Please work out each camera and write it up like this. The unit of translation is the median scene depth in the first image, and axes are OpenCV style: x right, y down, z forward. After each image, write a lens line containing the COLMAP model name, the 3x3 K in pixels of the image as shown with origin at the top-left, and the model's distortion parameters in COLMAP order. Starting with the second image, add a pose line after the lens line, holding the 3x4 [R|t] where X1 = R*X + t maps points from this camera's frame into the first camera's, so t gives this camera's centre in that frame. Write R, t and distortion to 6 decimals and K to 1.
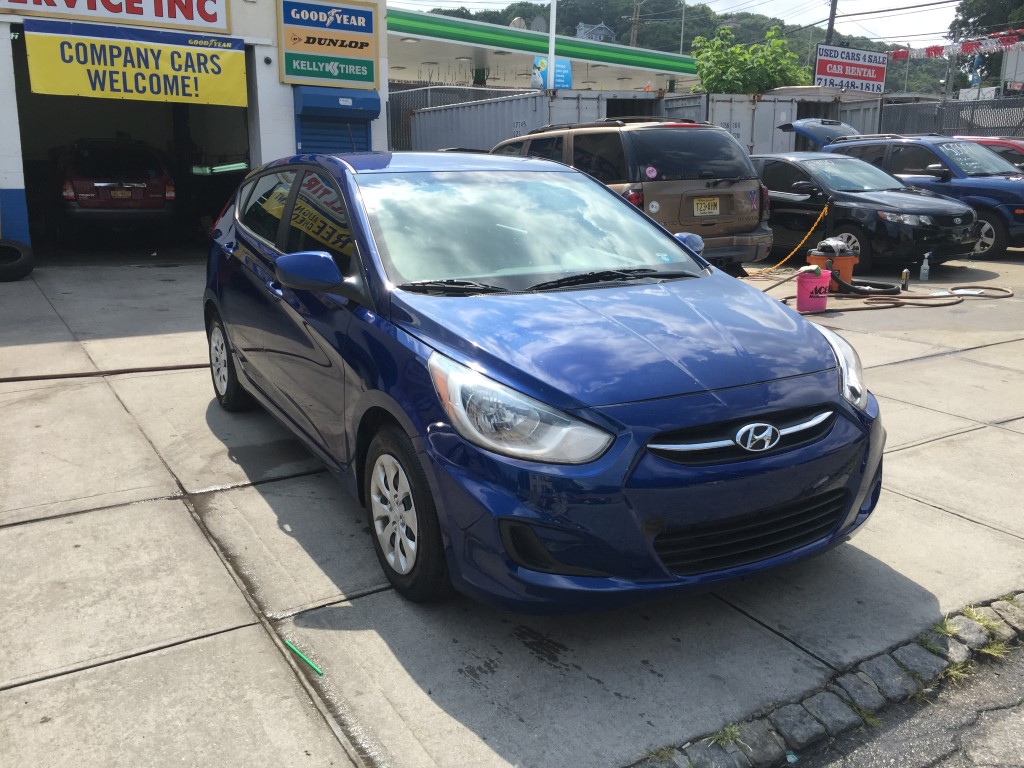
lens RADIAL K [[872.2, 0, 509.0], [0, 872.2, 385.7], [0, 0, 1]] dist [0.073272, -0.106179]
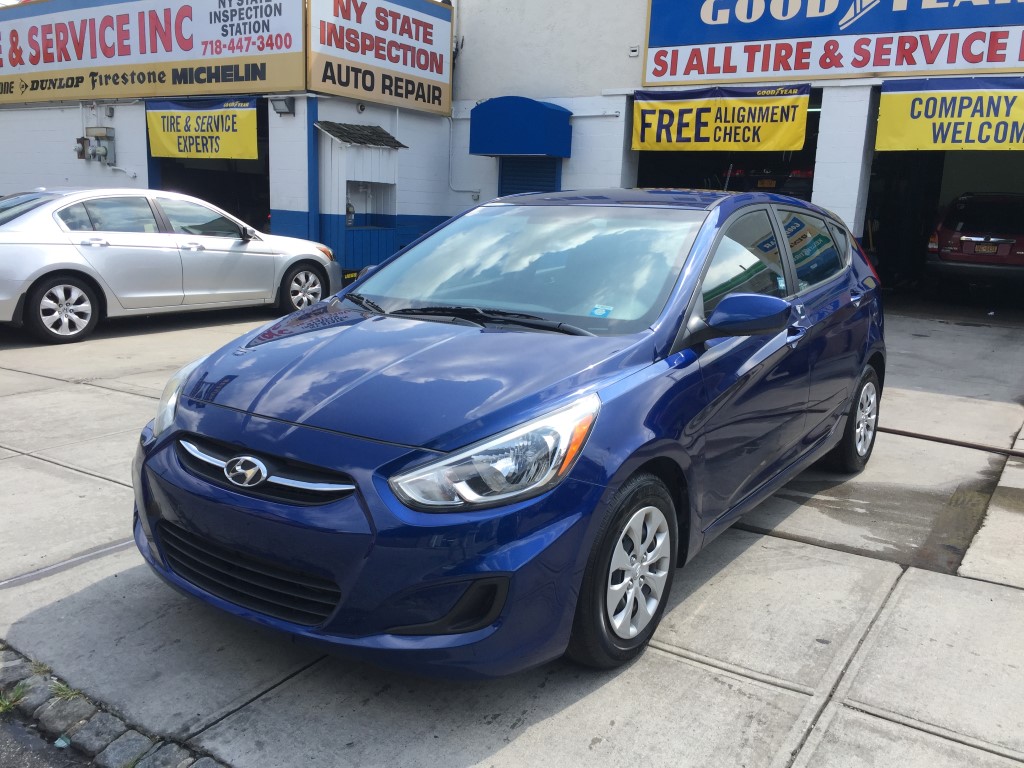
lens RADIAL K [[872.2, 0, 509.0], [0, 872.2, 385.7], [0, 0, 1]] dist [0.073272, -0.106179]
pose [[0.418375, 0.185657, -0.889097, 0.266766], [-0.242492, 0.966186, 0.087647, -0.039453], [0.875306, 0.178930, 0.449248, 0.176611]]
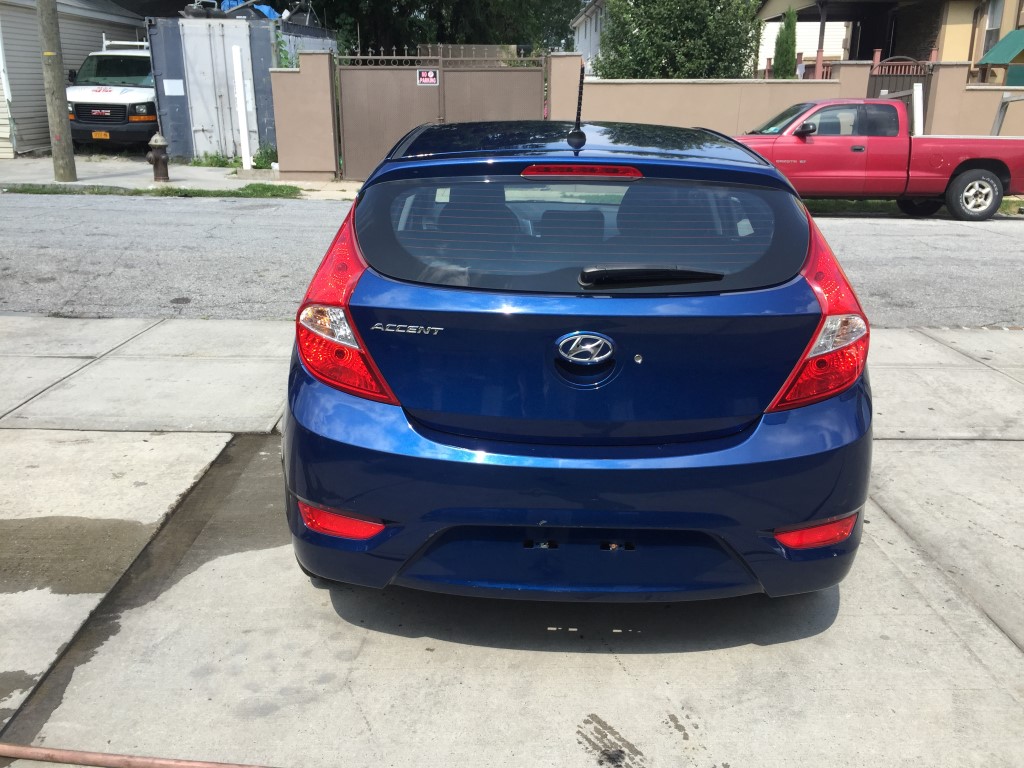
lens RADIAL K [[872.2, 0, 509.0], [0, 872.2, 385.7], [0, 0, 1]] dist [0.073272, -0.106179]
pose [[-0.864279, -0.167552, 0.474286, -0.176773], [0.104950, 0.862075, 0.495795, -0.170348], [-0.491942, 0.478282, -0.727489, 0.637907]]
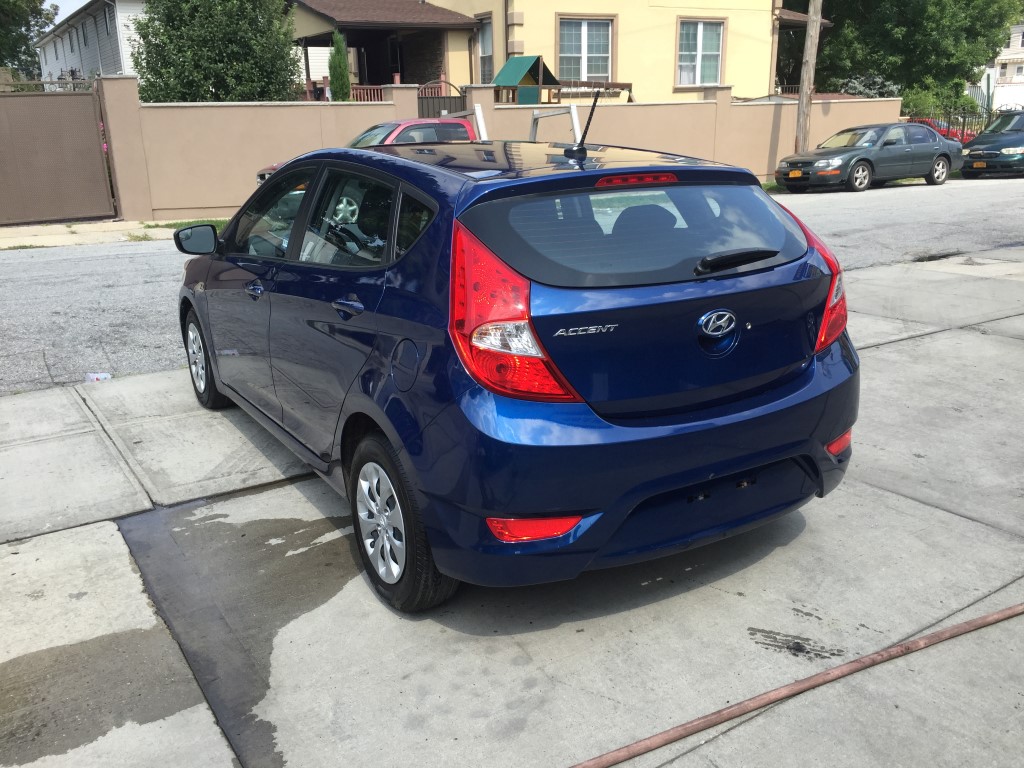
lens RADIAL K [[876.1, 0, 512.0], [0, 876.1, 384.0], [0, 0, 1]] dist [0.073720, -0.101587]
pose [[-0.999406, 0.023940, -0.024795, -0.047119], [0.008189, 0.863740, 0.503872, -0.182663], [0.033479, 0.503370, -0.863422, 0.688291]]
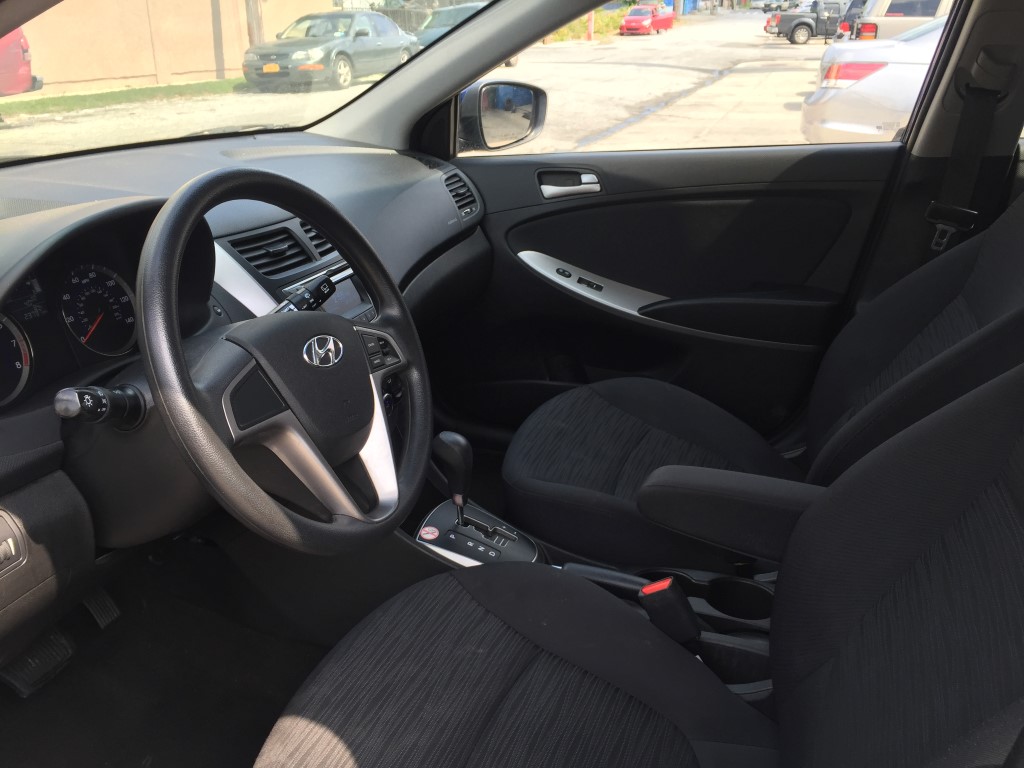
lens RADIAL K [[876.1, 0, 512.0], [0, 876.1, 384.0], [0, 0, 1]] dist [0.073720, -0.101587]
pose [[-0.761224, 0.245282, -0.600312, 0.039385], [-0.157548, 0.828025, 0.538102, -0.082331], [0.629060, 0.504194, -0.591669, 0.392810]]
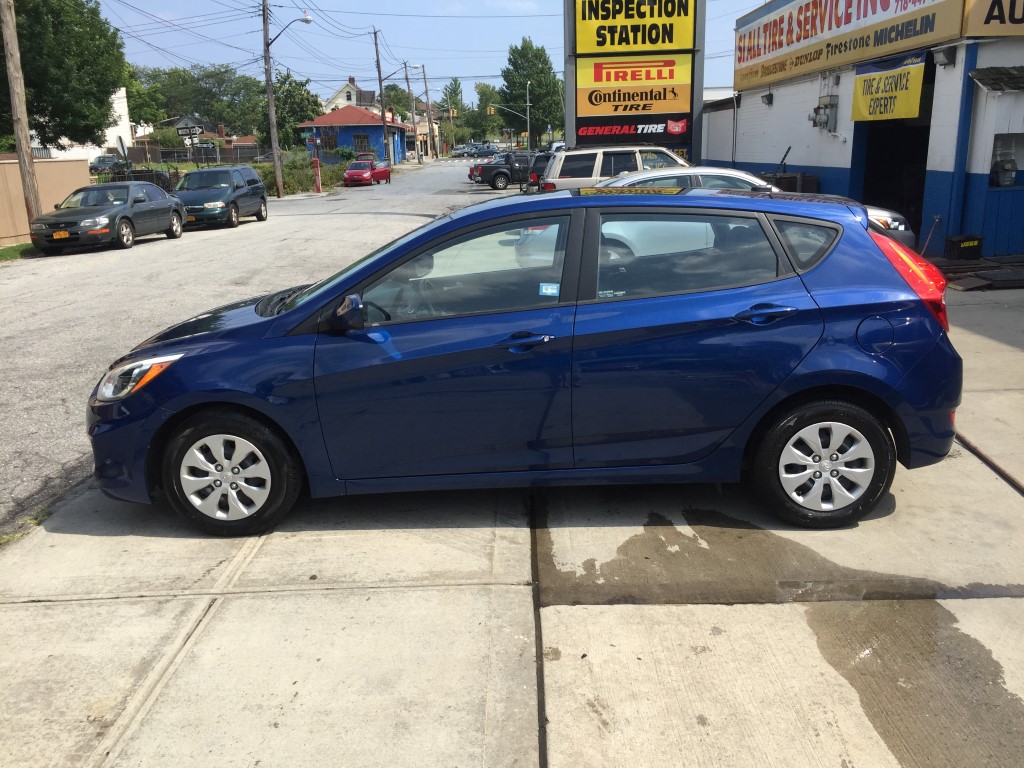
lens RADIAL K [[876.1, 0, 512.0], [0, 876.1, 384.0], [0, 0, 1]] dist [0.073720, -0.101587]
pose [[-0.526937, 0.222151, -0.820357, 0.297721], [-0.175491, 0.915995, 0.360772, -0.151344], [0.831589, 0.334070, -0.443686, 0.535766]]
